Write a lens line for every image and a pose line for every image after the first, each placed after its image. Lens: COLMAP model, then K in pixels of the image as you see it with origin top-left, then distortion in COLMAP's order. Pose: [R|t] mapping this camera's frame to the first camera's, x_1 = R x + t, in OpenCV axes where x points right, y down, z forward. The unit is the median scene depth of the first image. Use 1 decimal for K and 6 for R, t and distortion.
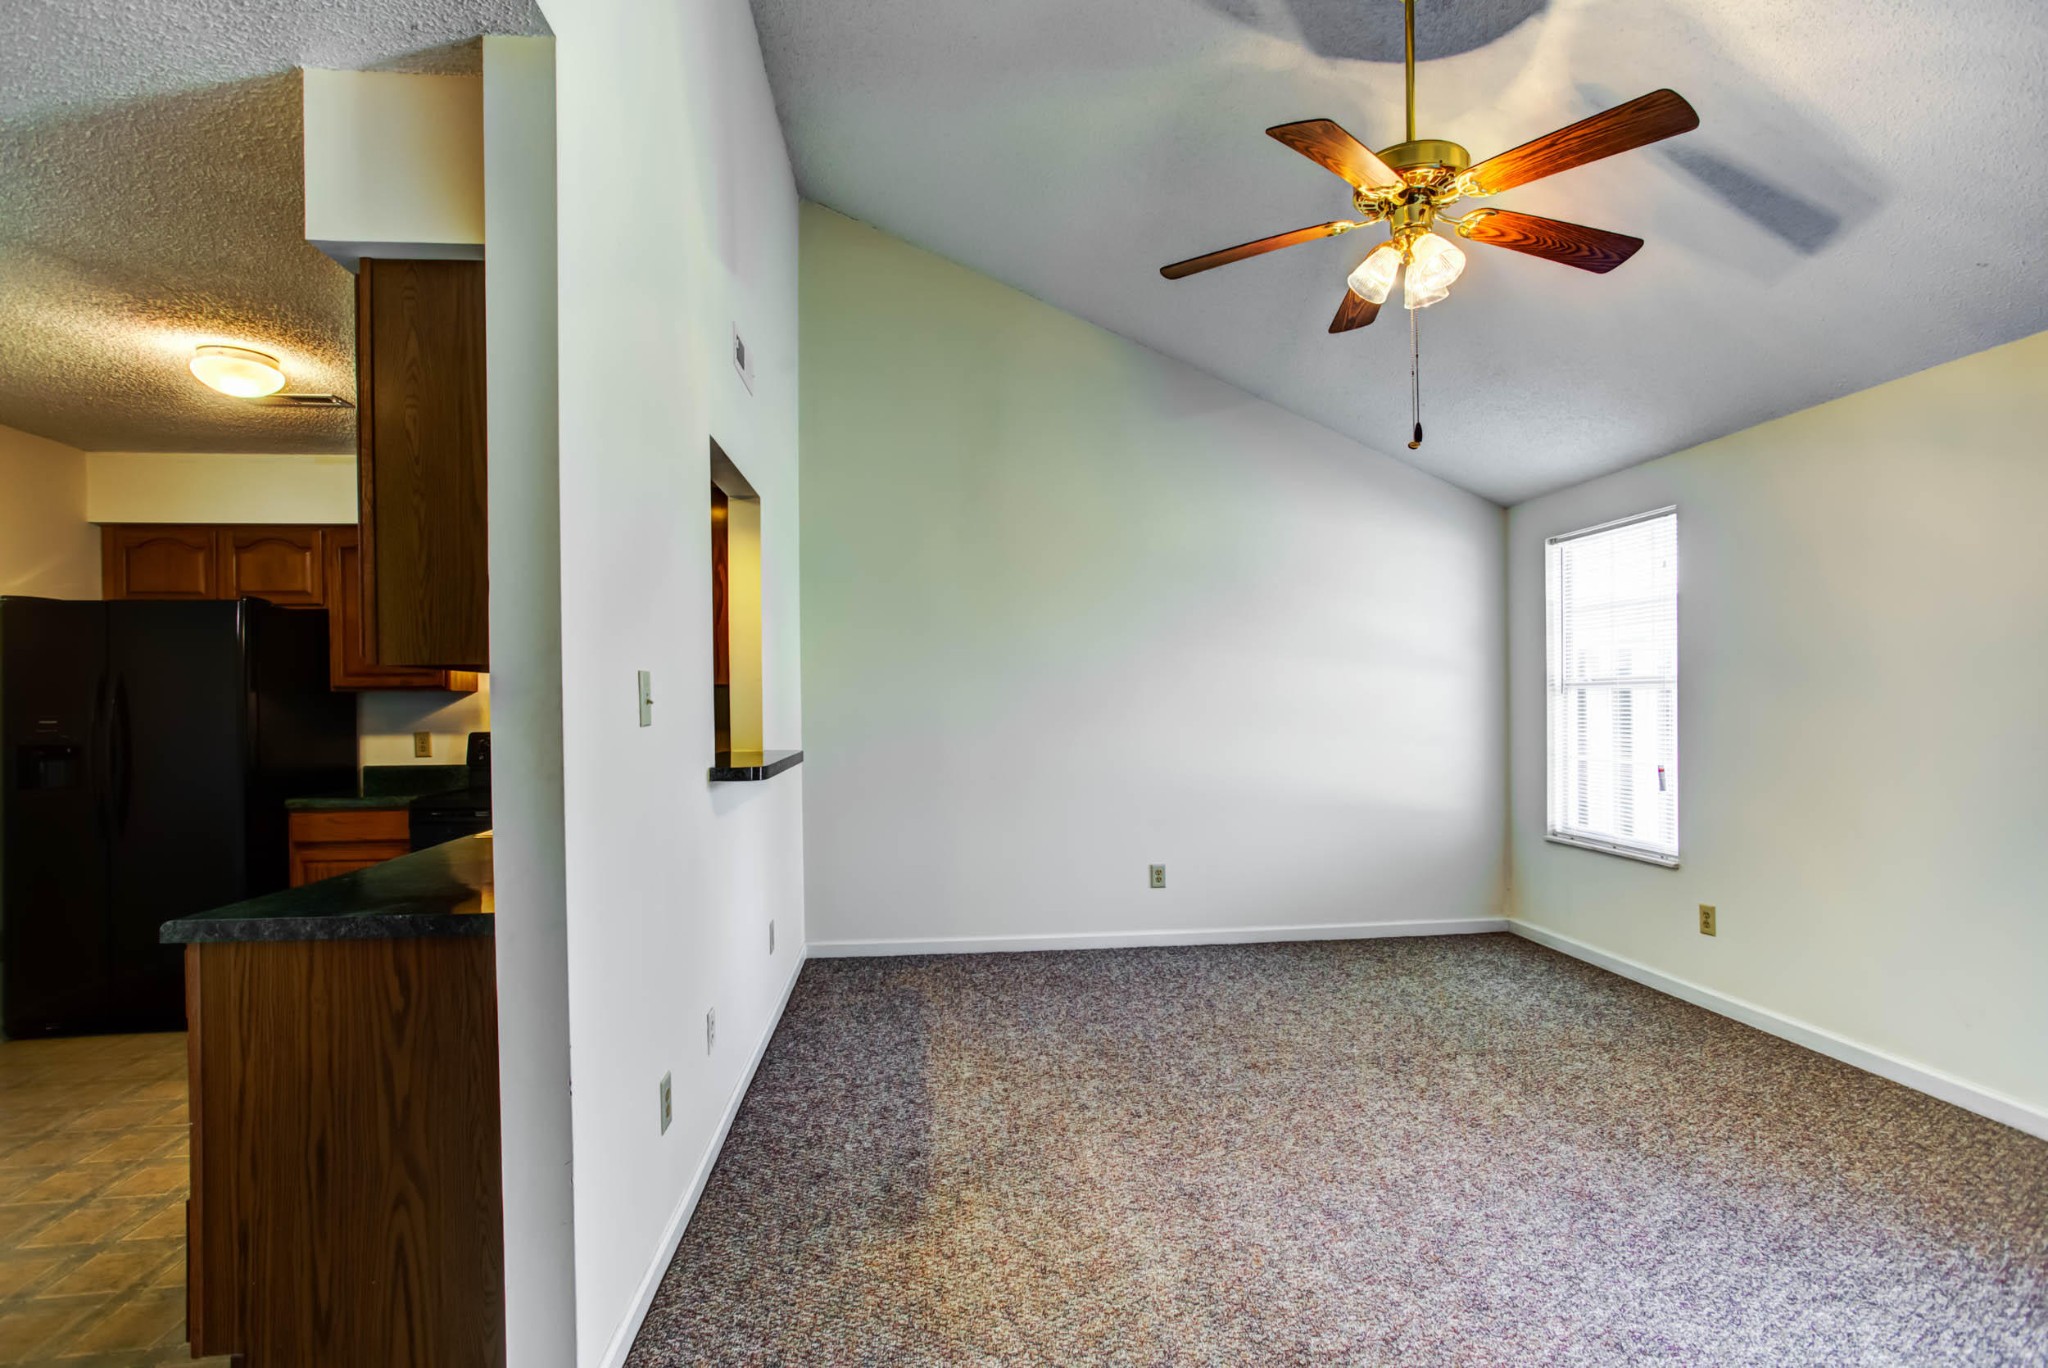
lens RADIAL K [[1015.9, 0, 1024.8], [0, 1015.9, 710.5], [0, 0, 1]] dist [-0.002067, 0.011368]
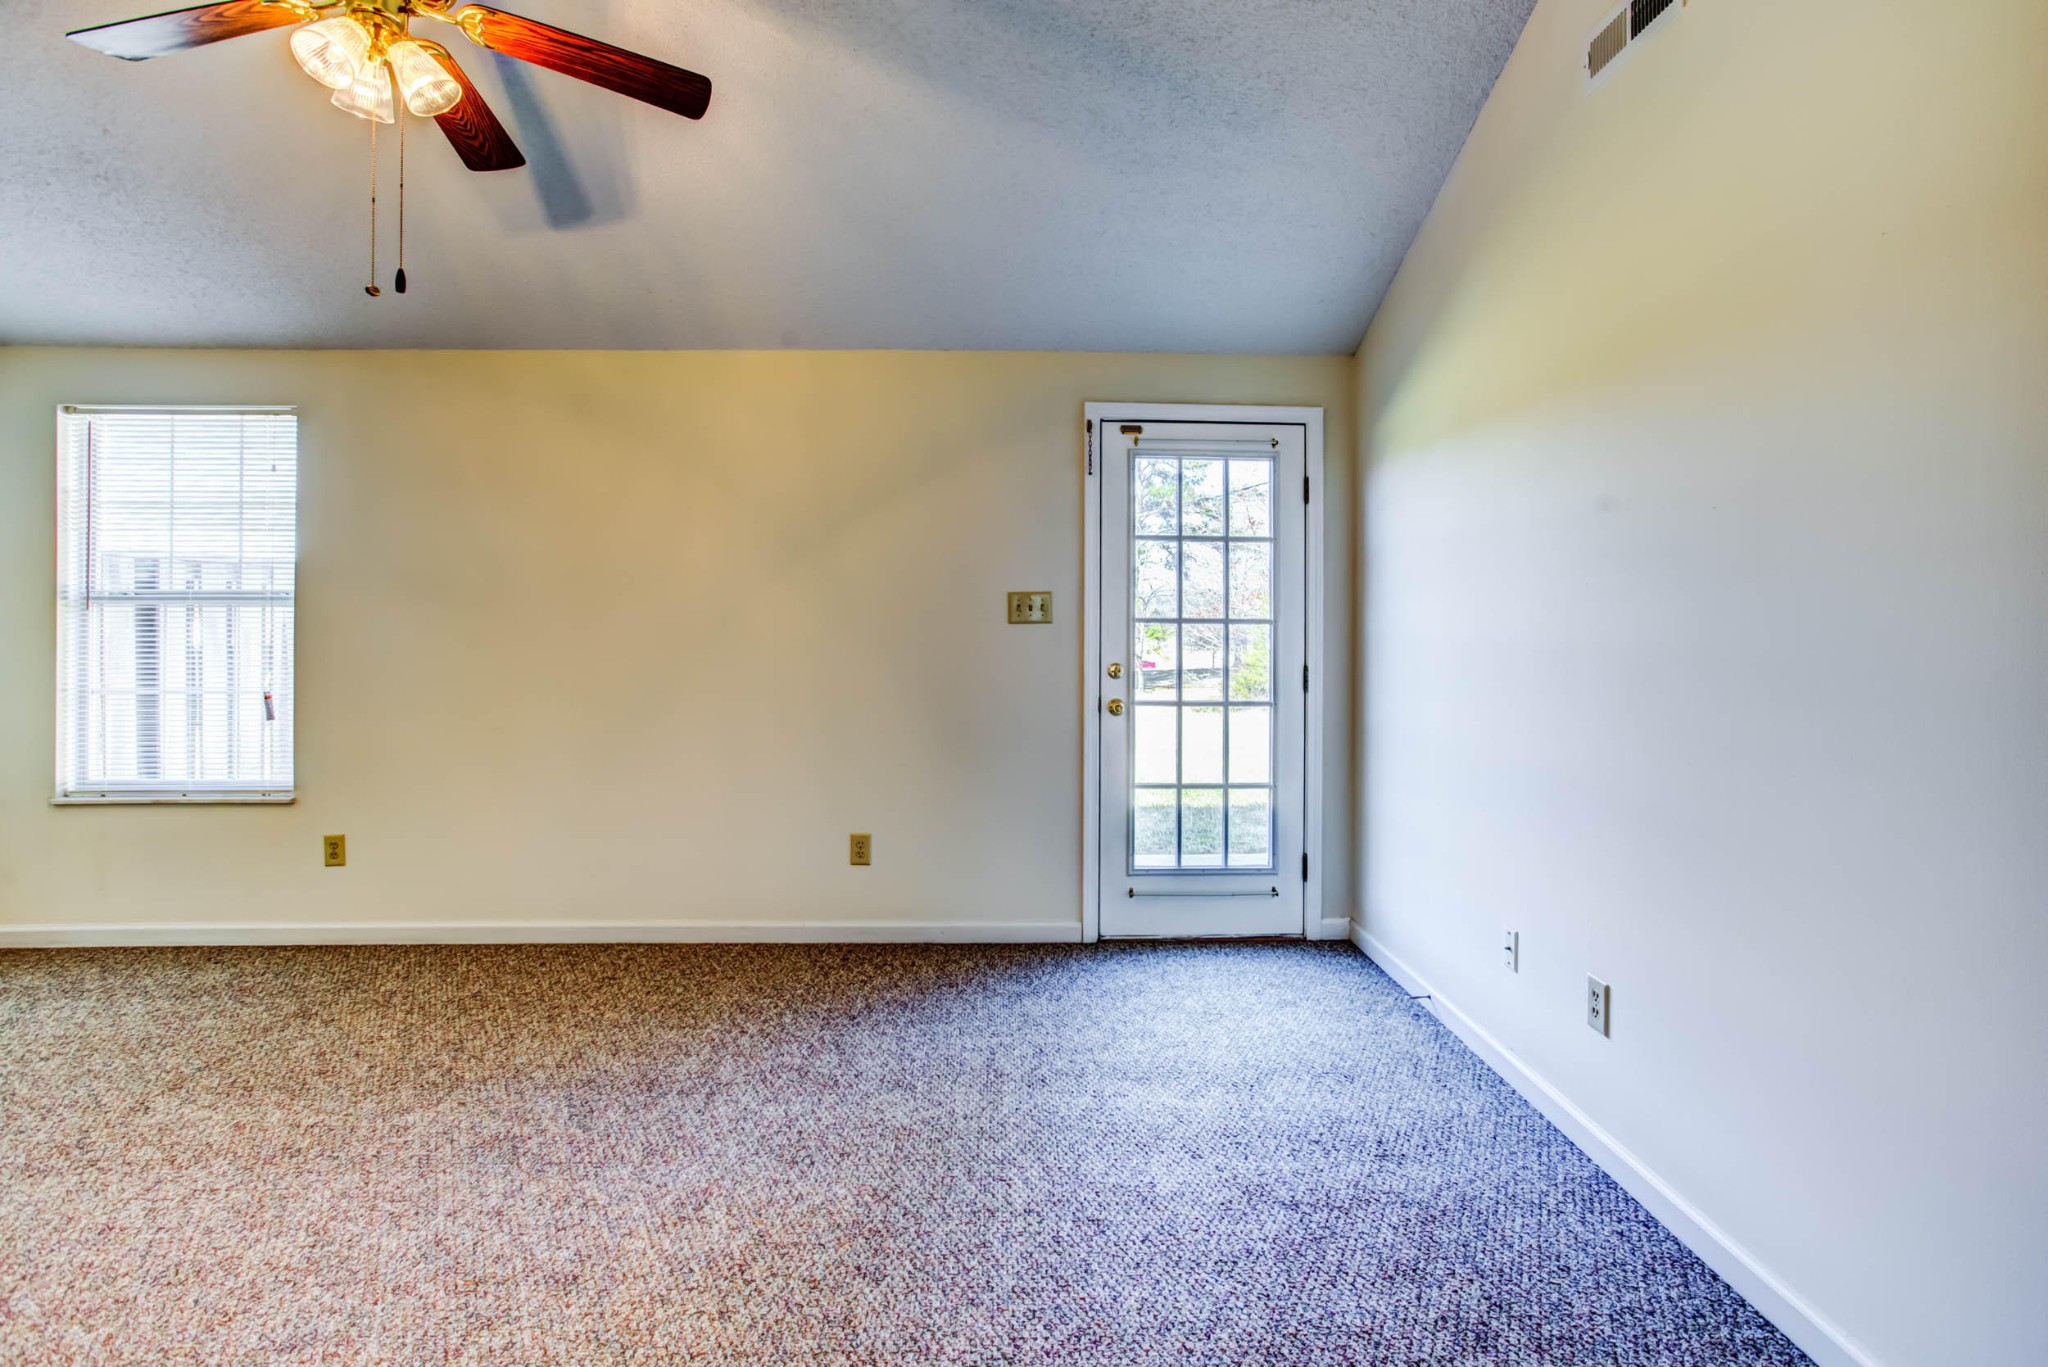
lens RADIAL K [[1033.3, 0, 1022.5], [0, 1033.3, 614.0], [0, 0, 1]] dist [0.000647, 0.002328]
pose [[0.071657, 0.015124, 0.997315, -0.288109], [0.006733, 0.999855, -0.015646, 0.005333], [-0.997407, 0.007836, 0.071545, 0.335671]]
